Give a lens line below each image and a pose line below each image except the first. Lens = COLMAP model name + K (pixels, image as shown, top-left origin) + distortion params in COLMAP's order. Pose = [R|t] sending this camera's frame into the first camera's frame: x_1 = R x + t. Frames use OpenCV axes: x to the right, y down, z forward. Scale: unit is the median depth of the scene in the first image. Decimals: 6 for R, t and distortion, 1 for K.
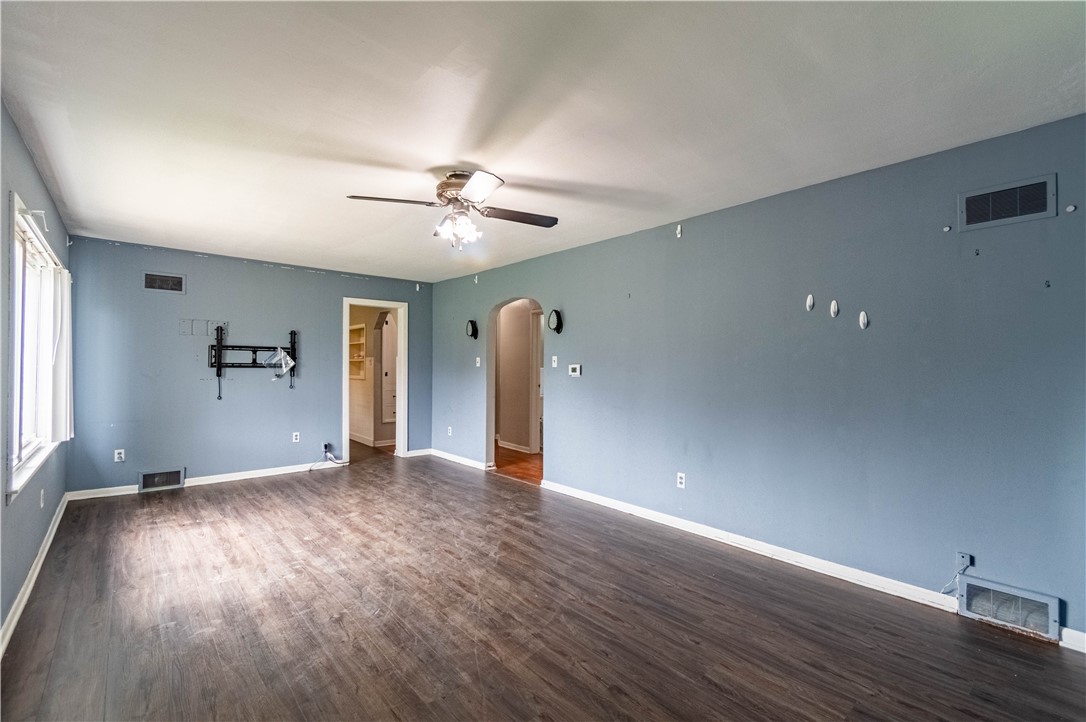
lens RADIAL K [[467.4, 0, 543.0], [0, 467.4, 361.0], [0, 0, 1]] dist [0.000035, -0.000123]
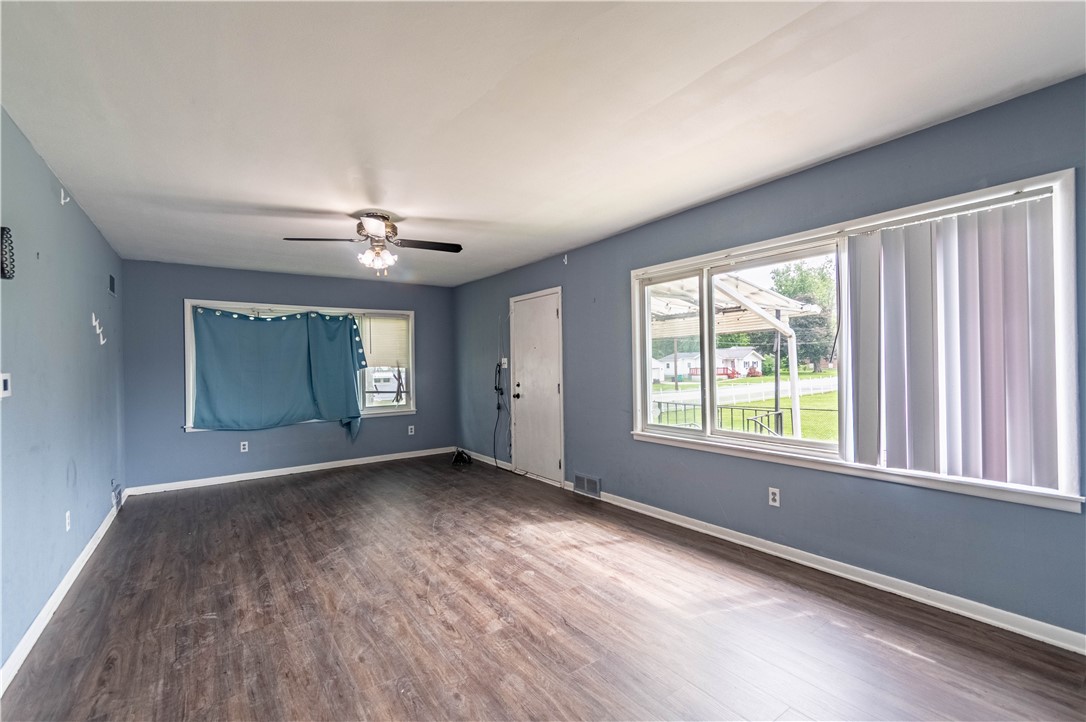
lens RADIAL K [[467.4, 0, 543.0], [0, 467.4, 361.0], [0, 0, 1]] dist [0.000035, -0.000123]
pose [[-0.994819, 0.011558, 0.101007, -0.640440], [0.010137, 0.999842, -0.014569, 0.012264], [-0.101160, -0.013470, -0.994779, 1.909385]]
